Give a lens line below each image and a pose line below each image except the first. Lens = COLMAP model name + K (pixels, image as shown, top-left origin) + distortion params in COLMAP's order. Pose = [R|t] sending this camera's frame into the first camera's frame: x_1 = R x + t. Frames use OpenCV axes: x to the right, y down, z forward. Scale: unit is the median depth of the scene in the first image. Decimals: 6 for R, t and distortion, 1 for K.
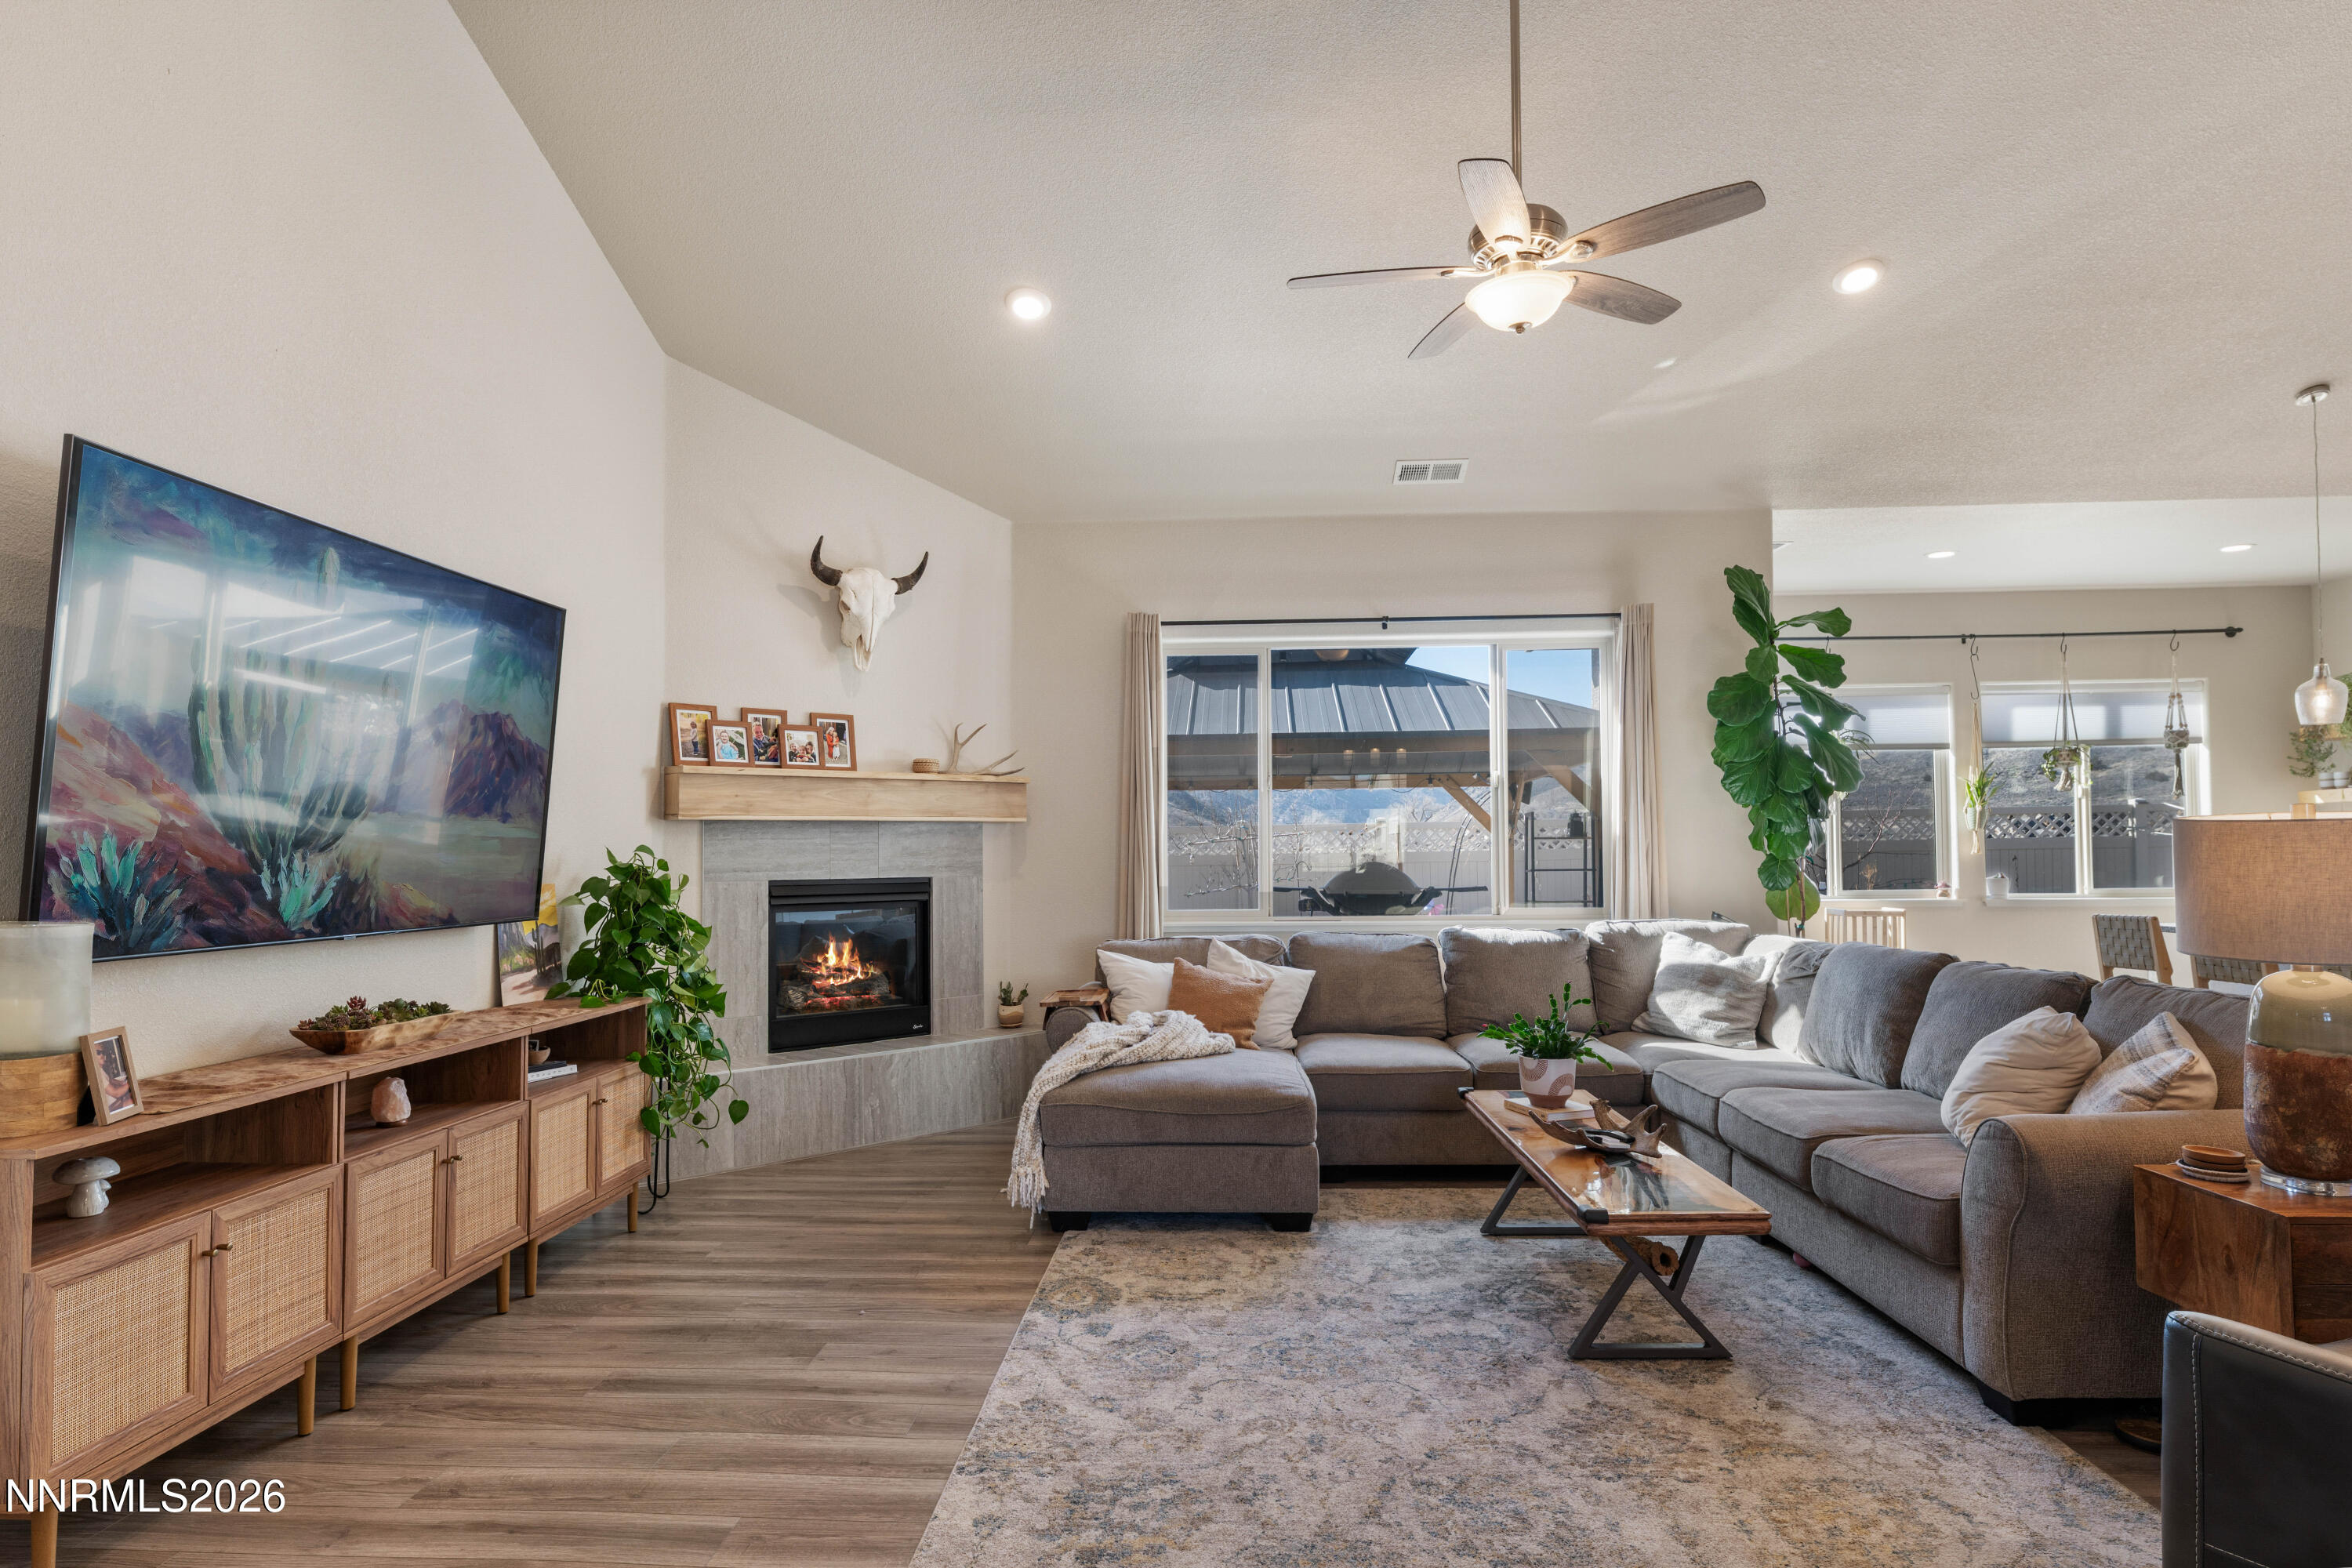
lens RADIAL K [[1302.2, 0, 1159.8], [0, 1302.2, 821.6], [0, 0, 1]] dist [0.000933, 0.000035]
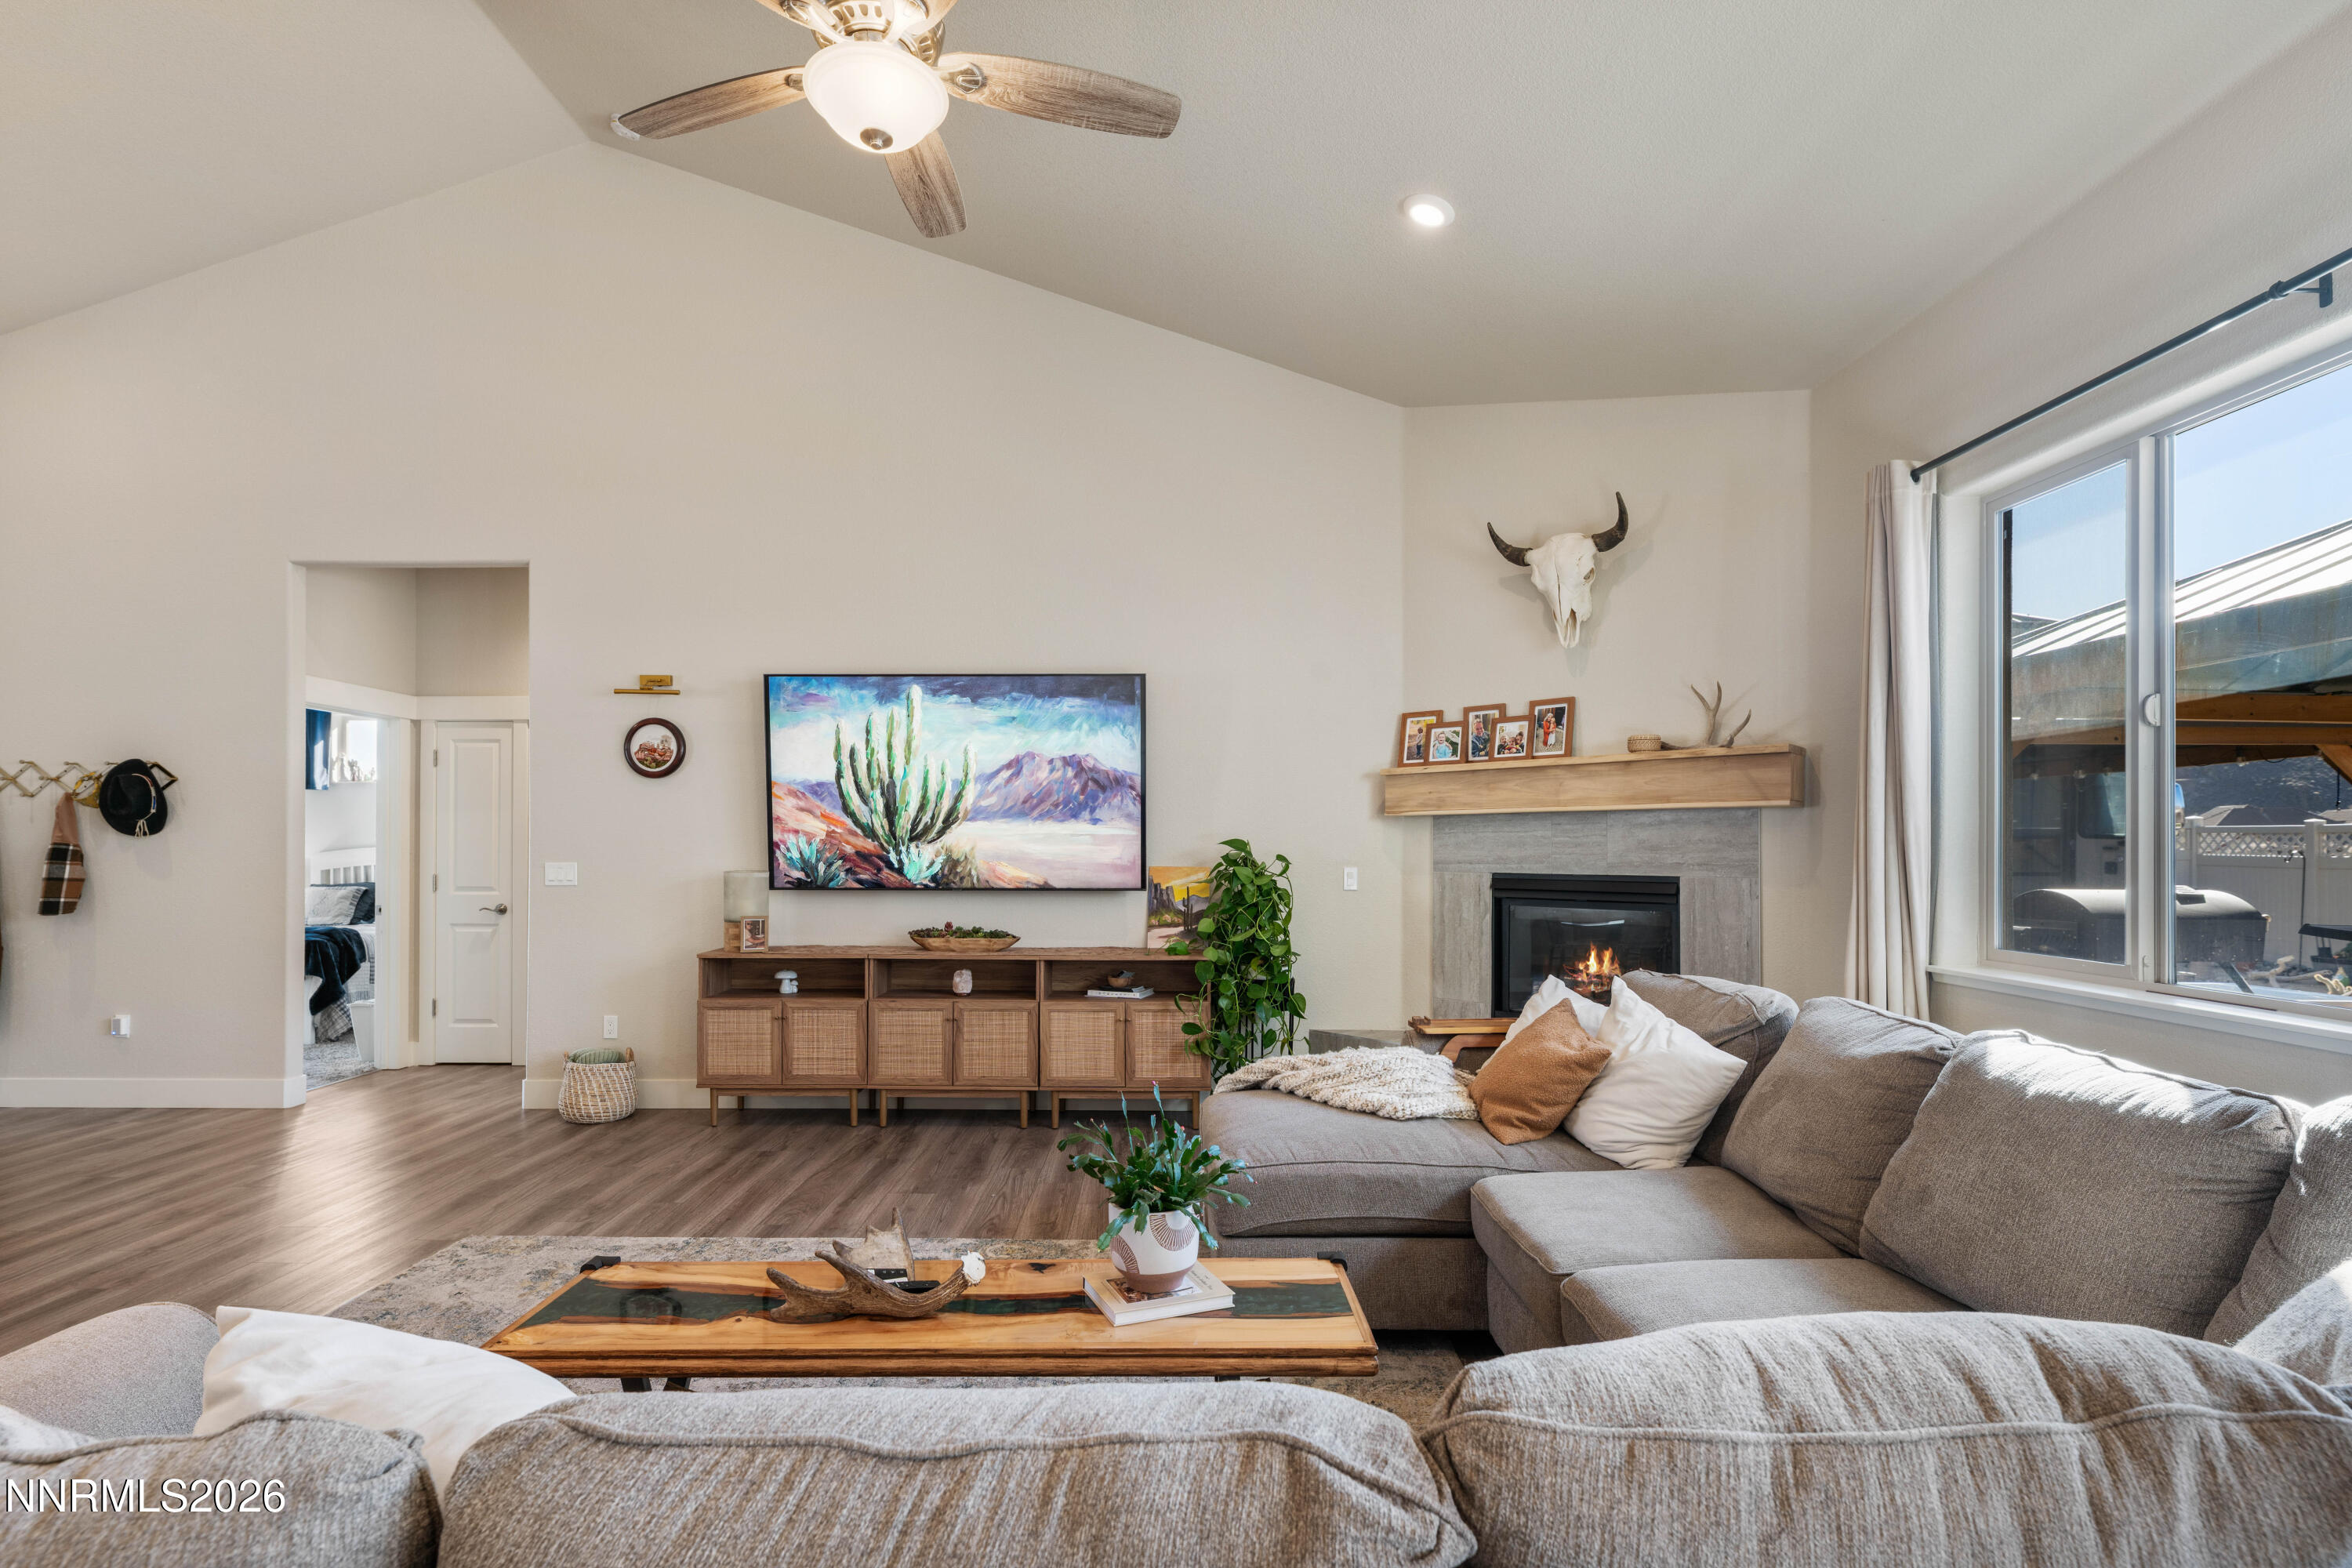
lens RADIAL K [[1142.9, 0, 1173.7], [0, 1142.9, 842.4], [0, 0, 1]] dist [0.000868, -0.000720]
pose [[0.051596, 0.004461, -0.998658, 0.609124], [0.021544, 0.999752, 0.005579, 0.011590], [0.998436, -0.021803, 0.051487, 0.738841]]
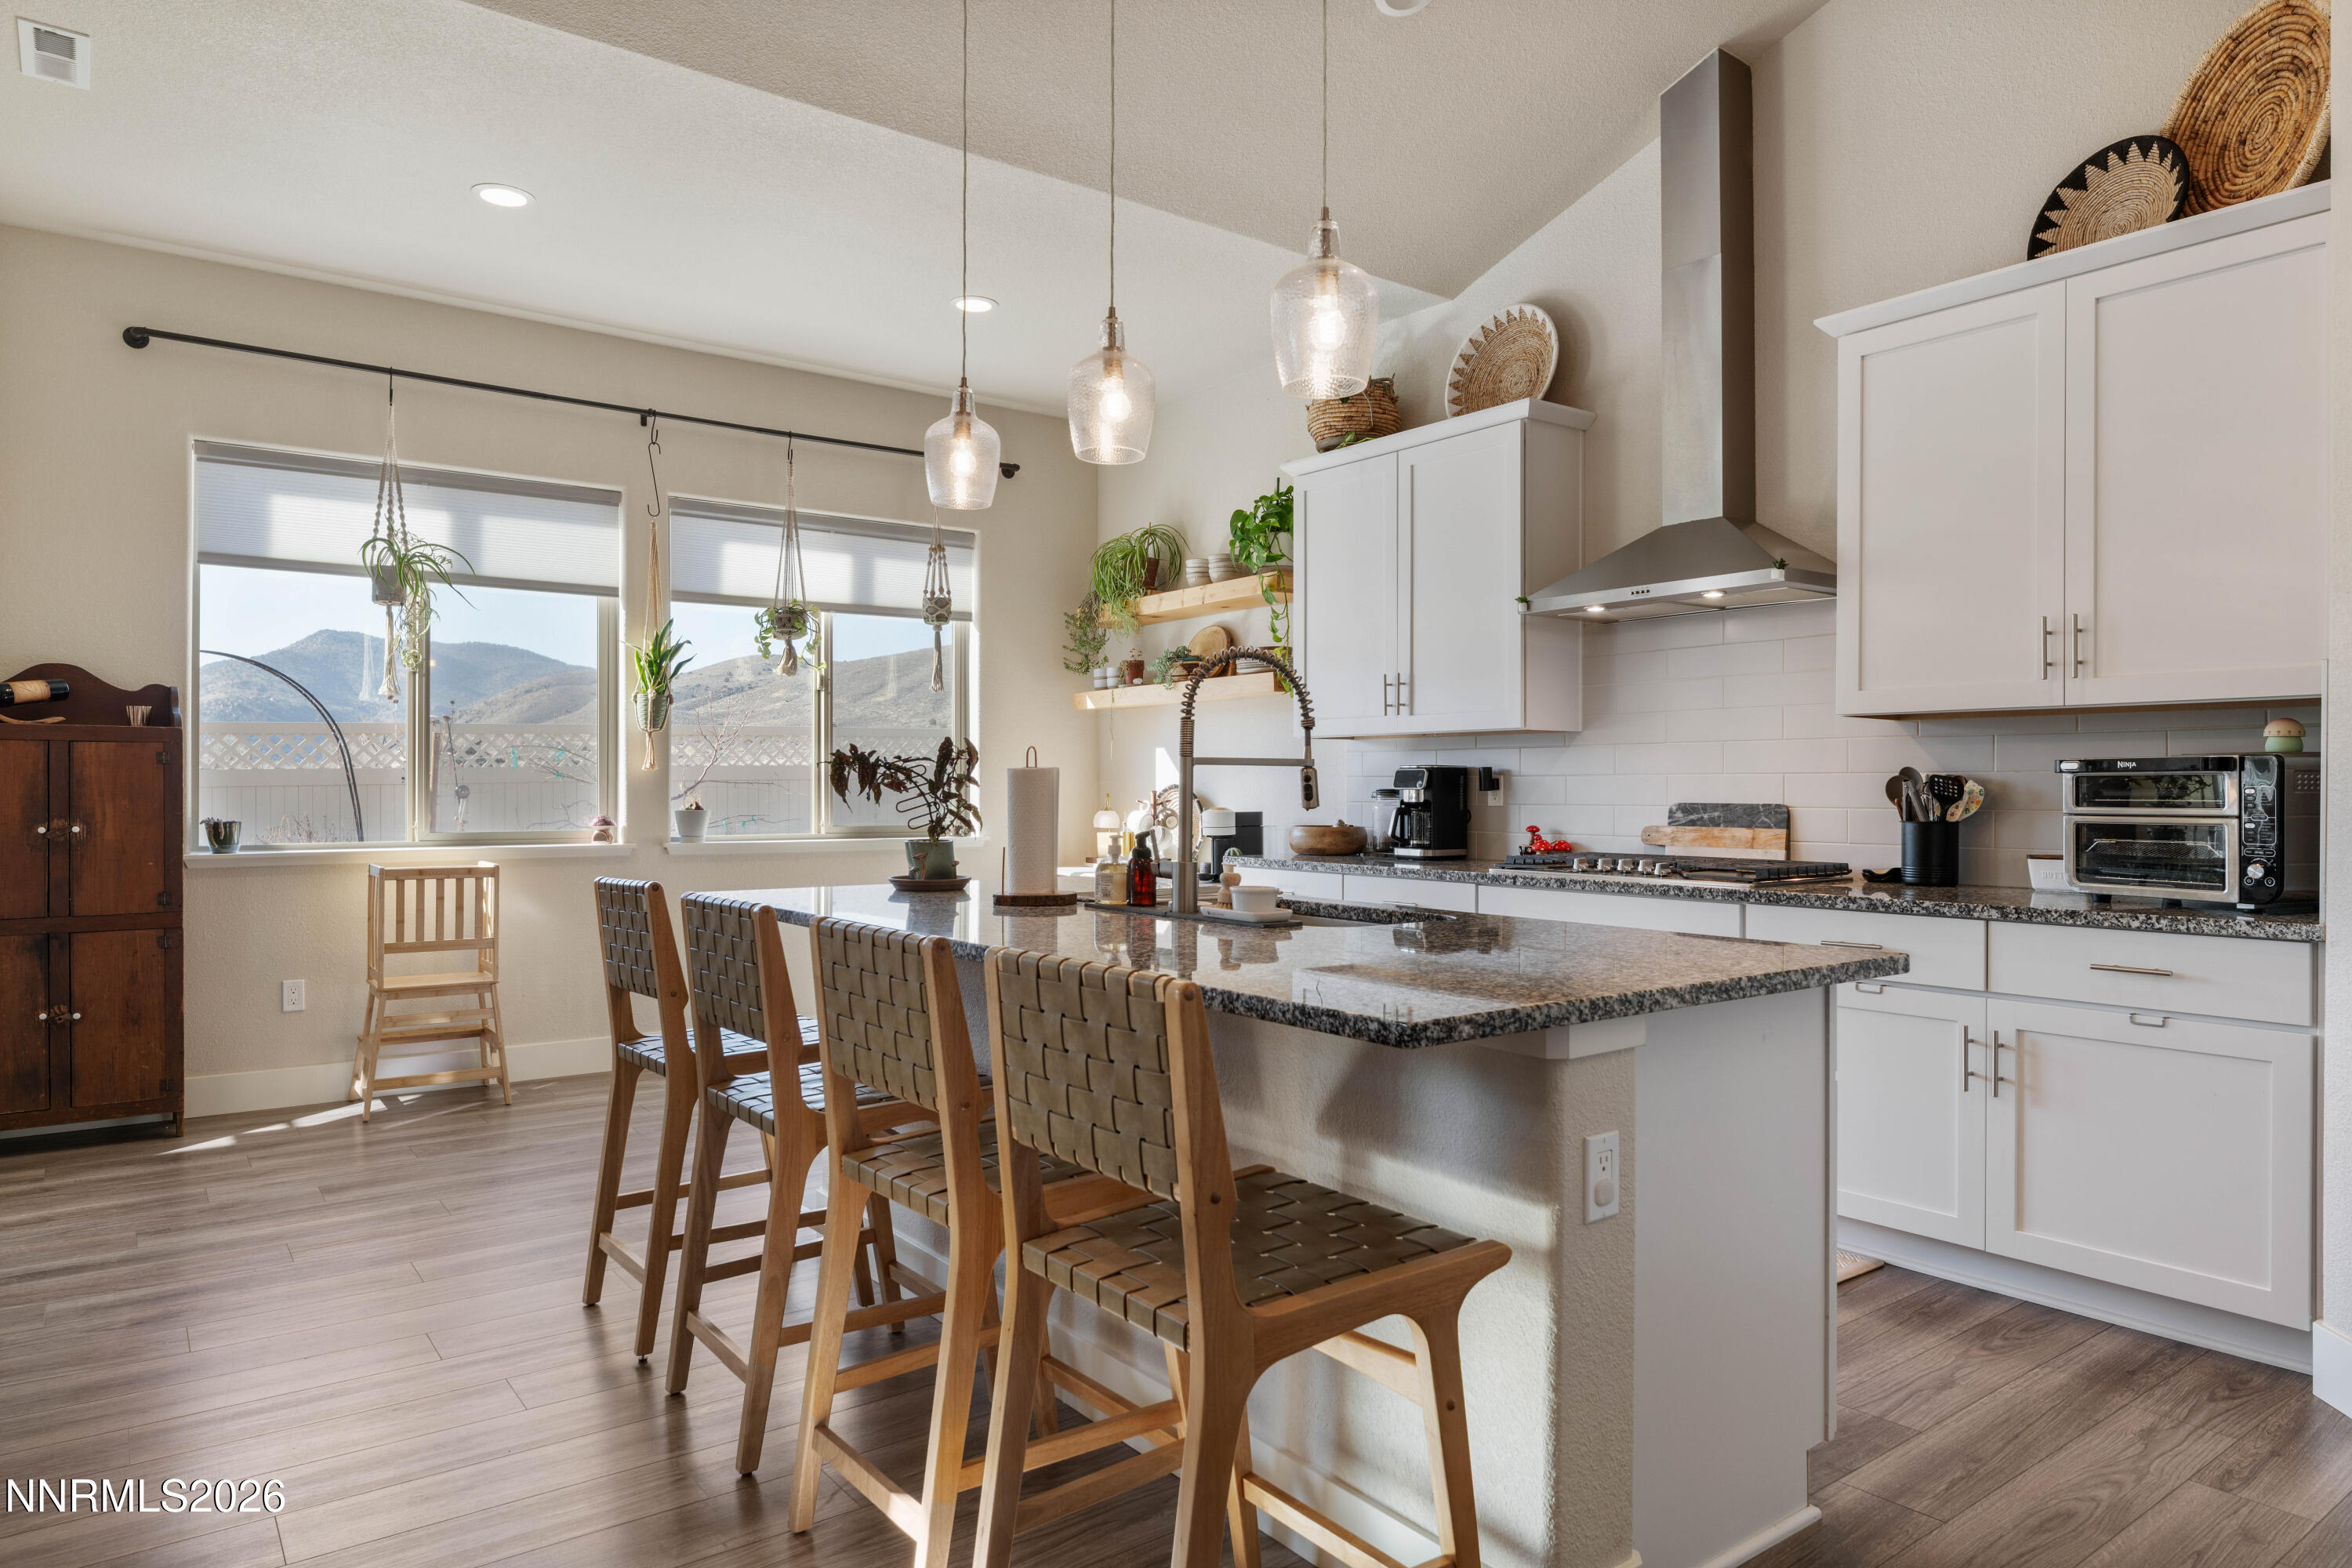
lens RADIAL K [[1426.3, 0, 1177.6], [0, 1426.3, 786.9], [0, 0, 1]] dist [-0.001733, -0.001048]
pose [[0.765006, 0.010757, 0.643933, 0.602180], [-0.023980, 0.999643, 0.011789, 0.029520], [-0.643576, -0.024460, 0.764991, 0.513480]]
